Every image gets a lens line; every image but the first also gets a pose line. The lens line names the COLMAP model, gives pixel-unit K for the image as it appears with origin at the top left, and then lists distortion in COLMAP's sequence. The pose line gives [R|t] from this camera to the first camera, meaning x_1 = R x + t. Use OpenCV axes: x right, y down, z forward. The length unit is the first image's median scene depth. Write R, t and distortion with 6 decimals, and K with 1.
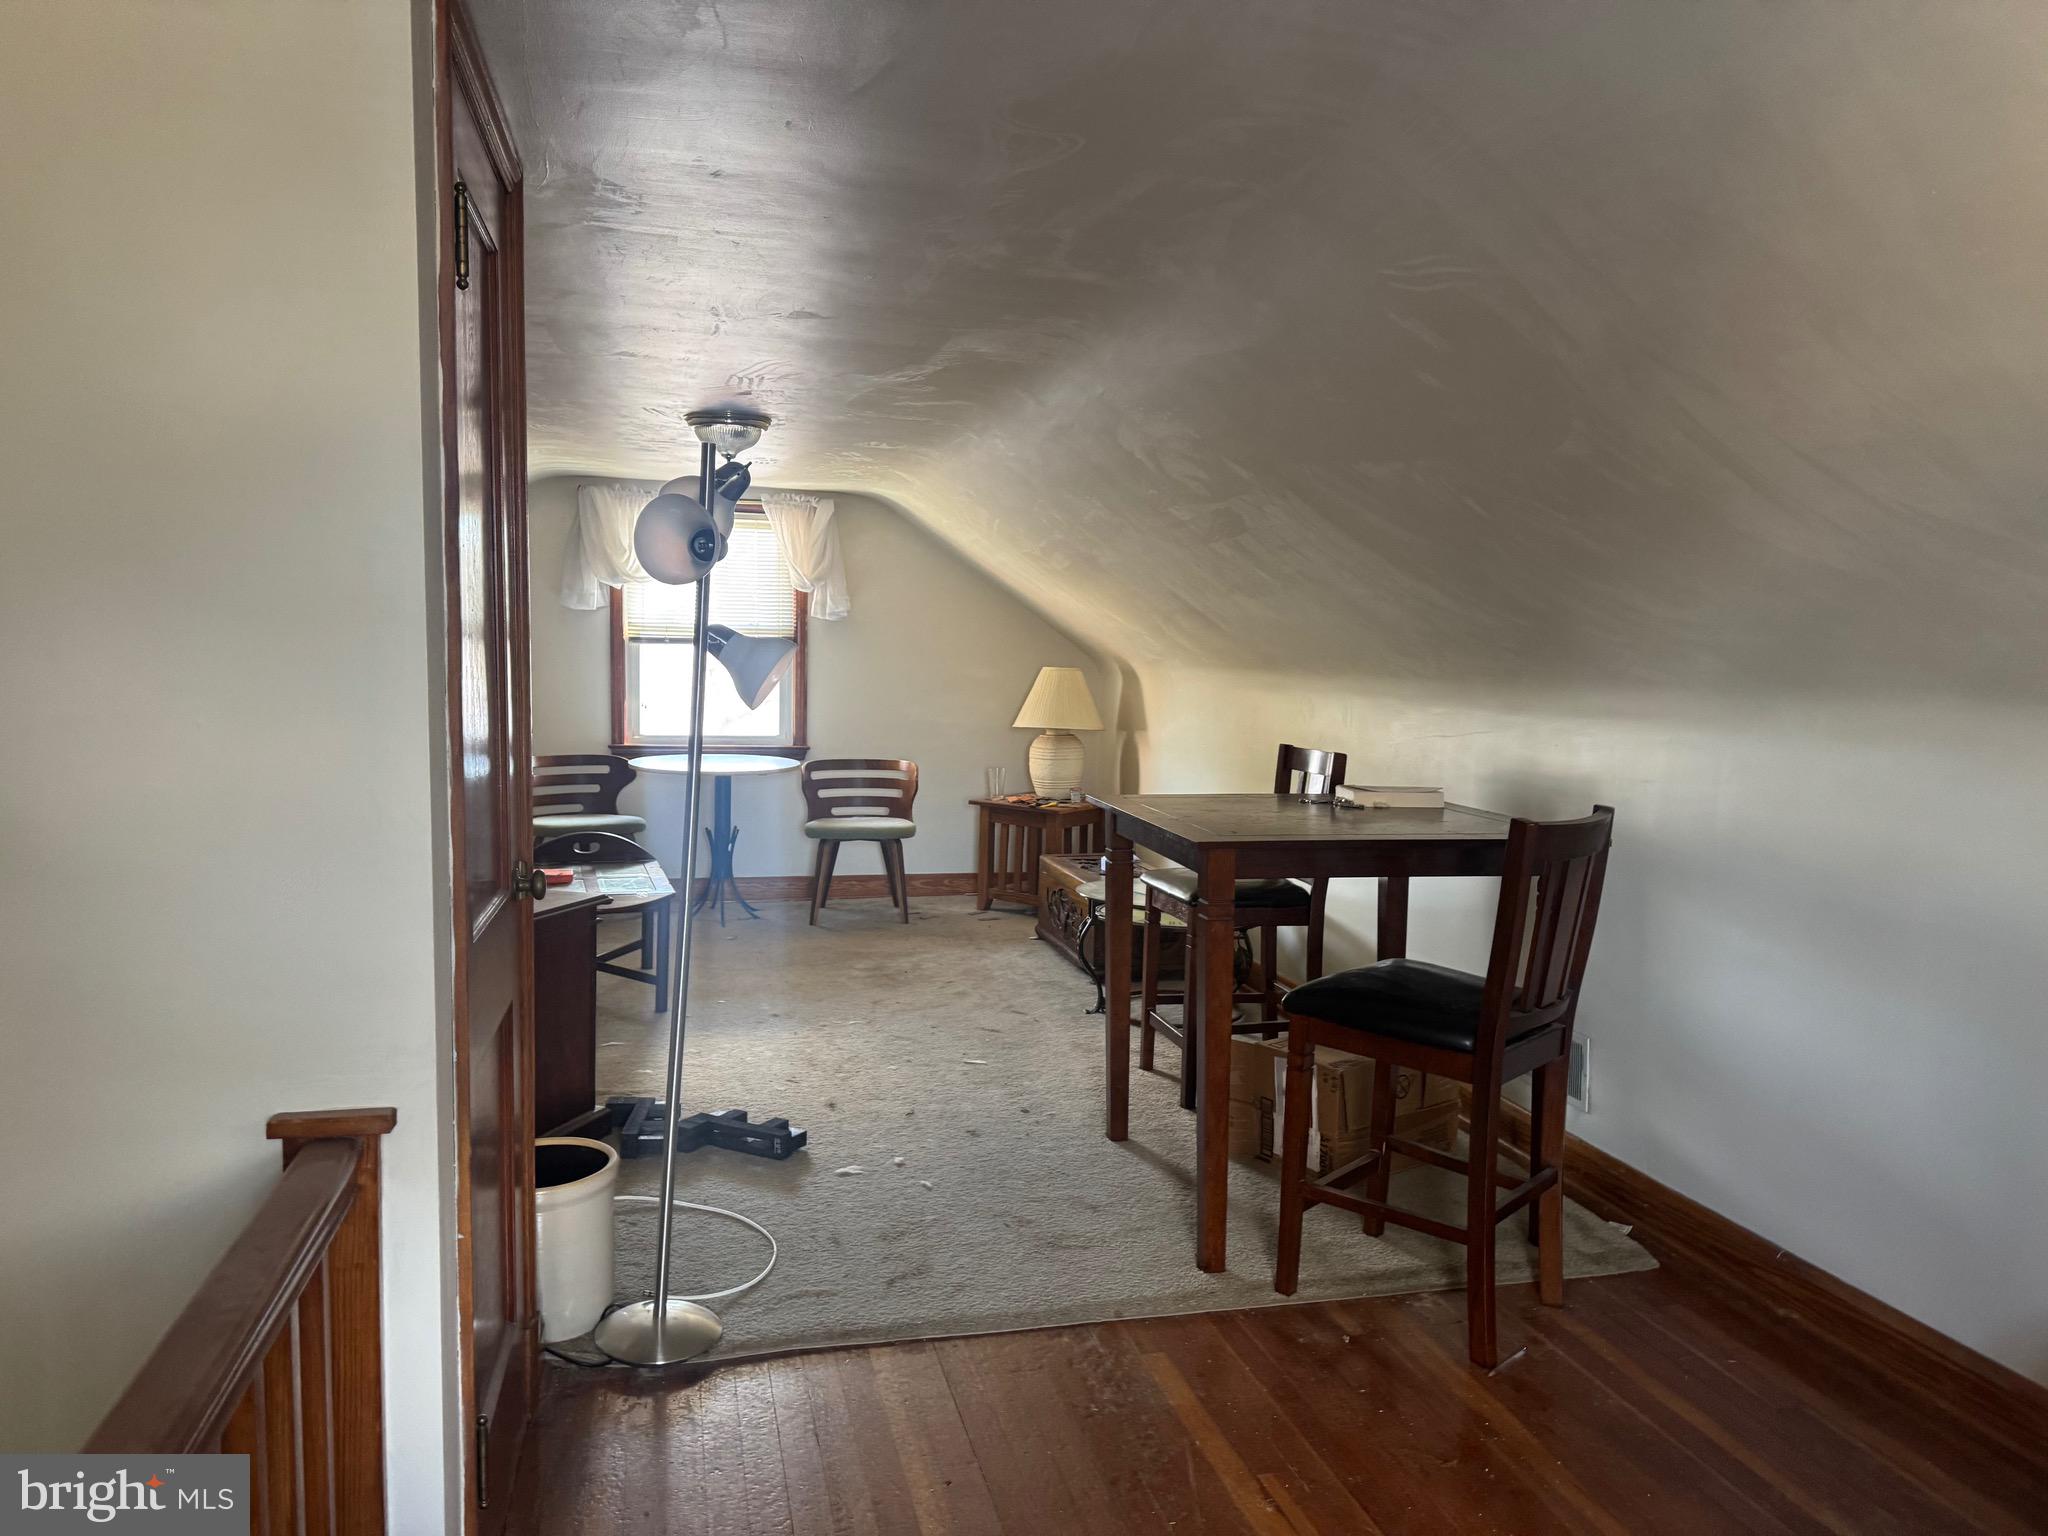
lens RADIAL K [[1440.0, 0, 1027.1], [0, 1440.0, 750.8], [0, 0, 1]] dist [0.106439, -0.129300]
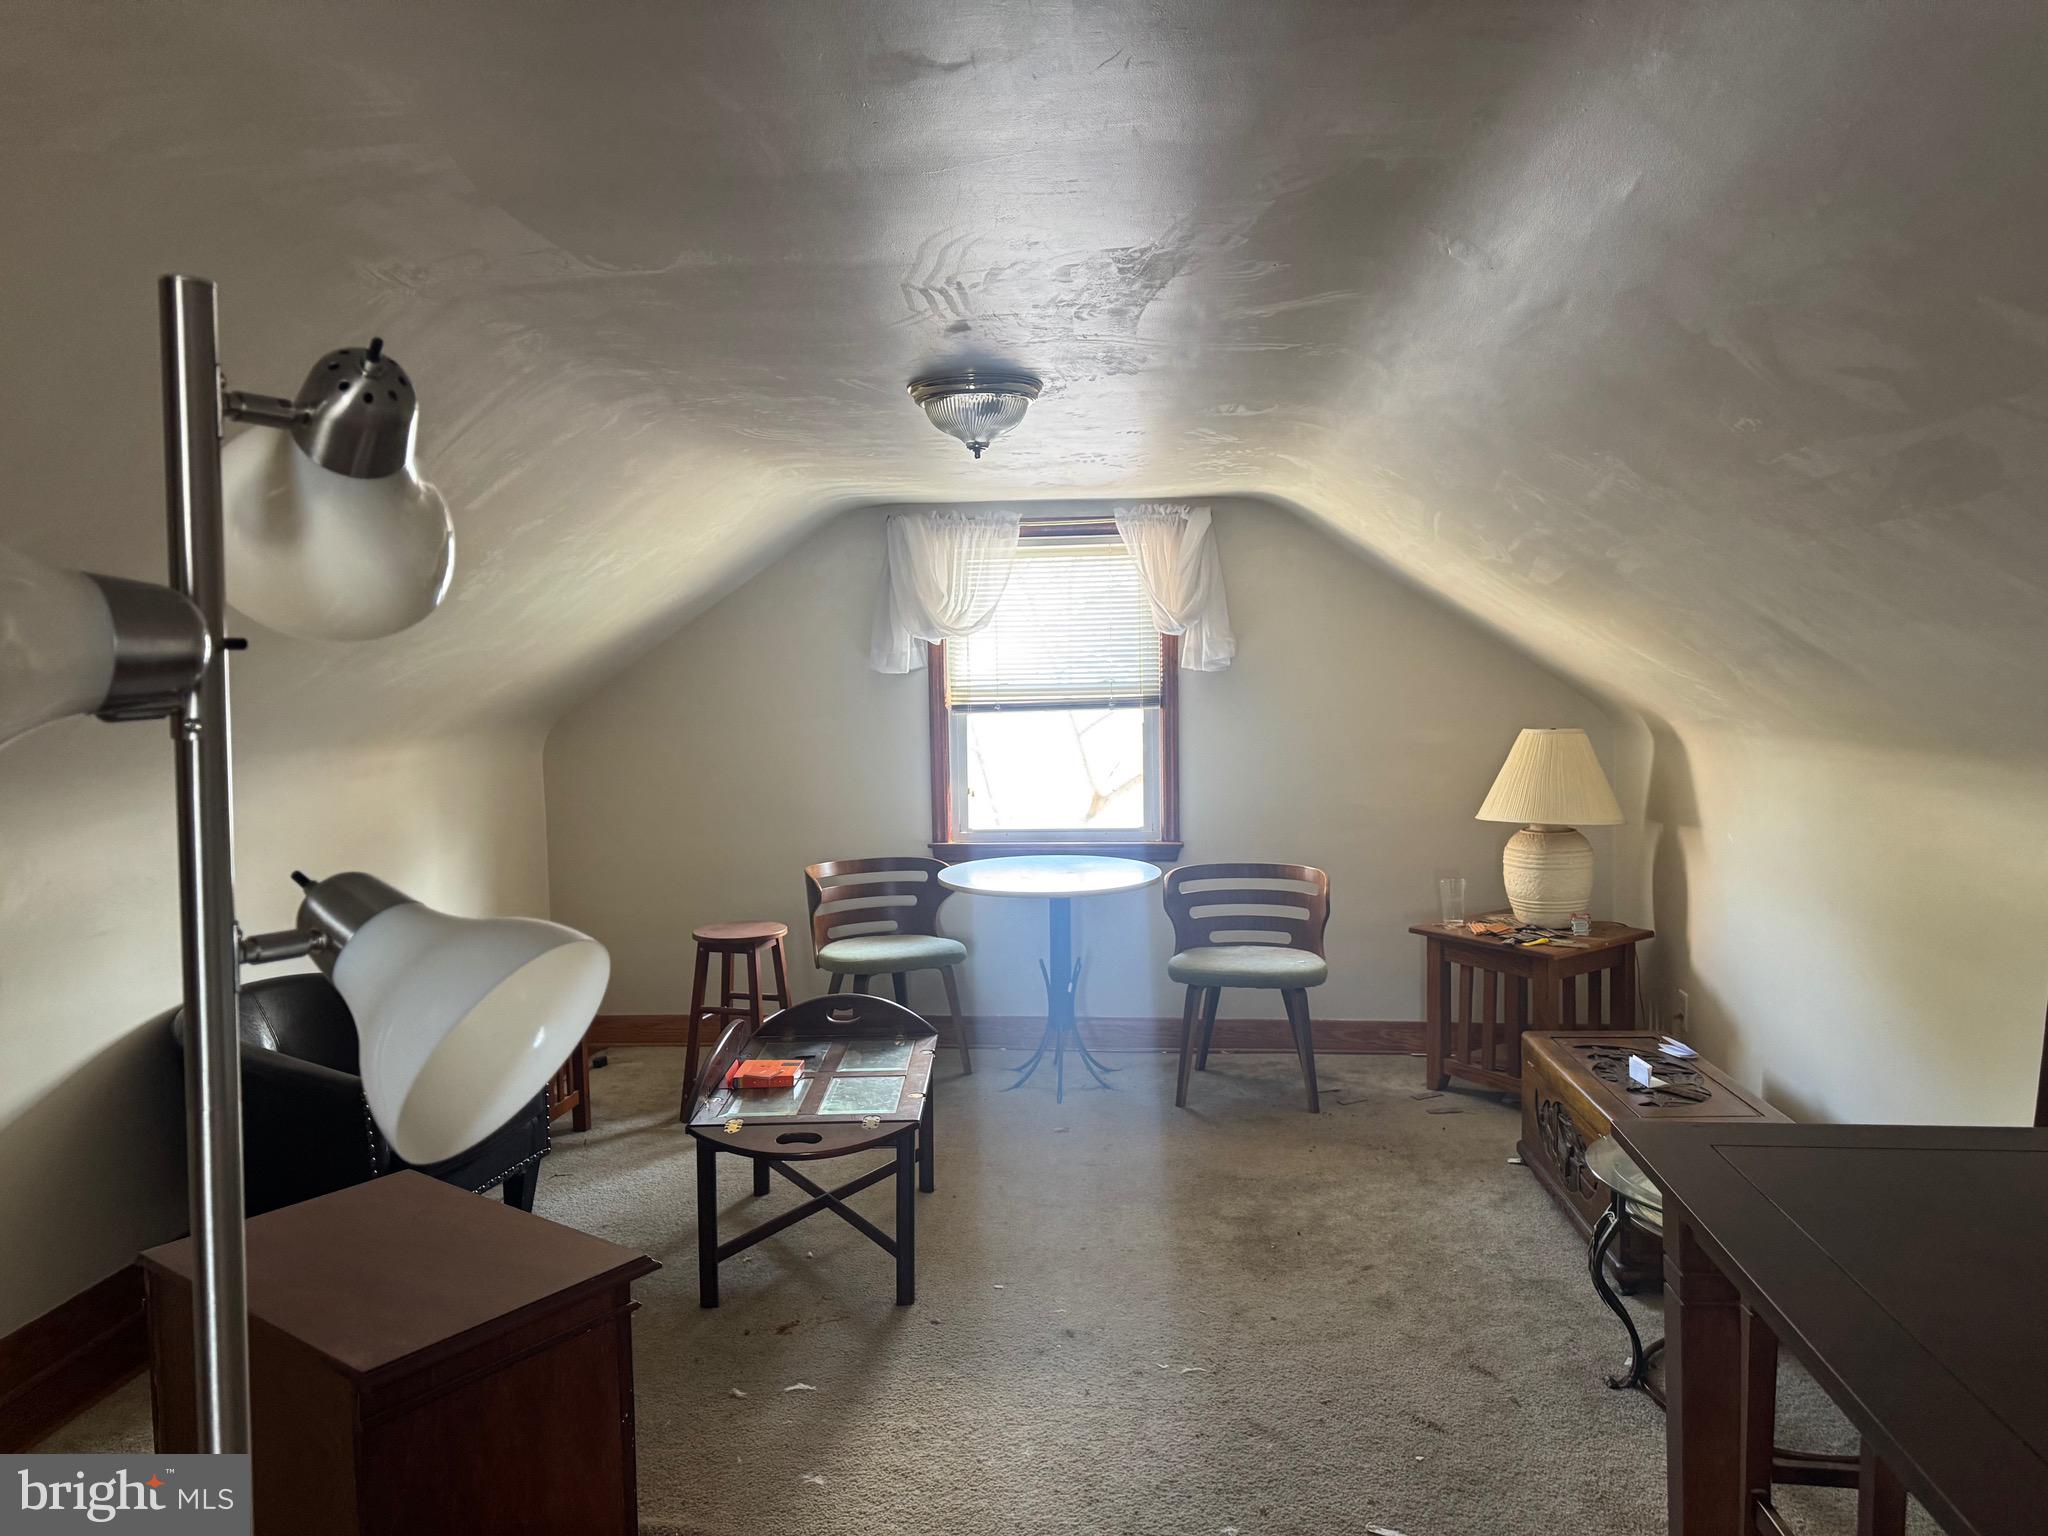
lens RADIAL K [[1475.1, 0, 985.0], [0, 1475.1, 763.3], [0, 0, 1]] dist [0.155274, -0.326120]
pose [[0.942085, -0.019329, -0.334816, 0.008519], [0.015944, 0.999790, -0.012857, -0.037926], [0.334995, 0.006774, 0.942196, 0.266420]]
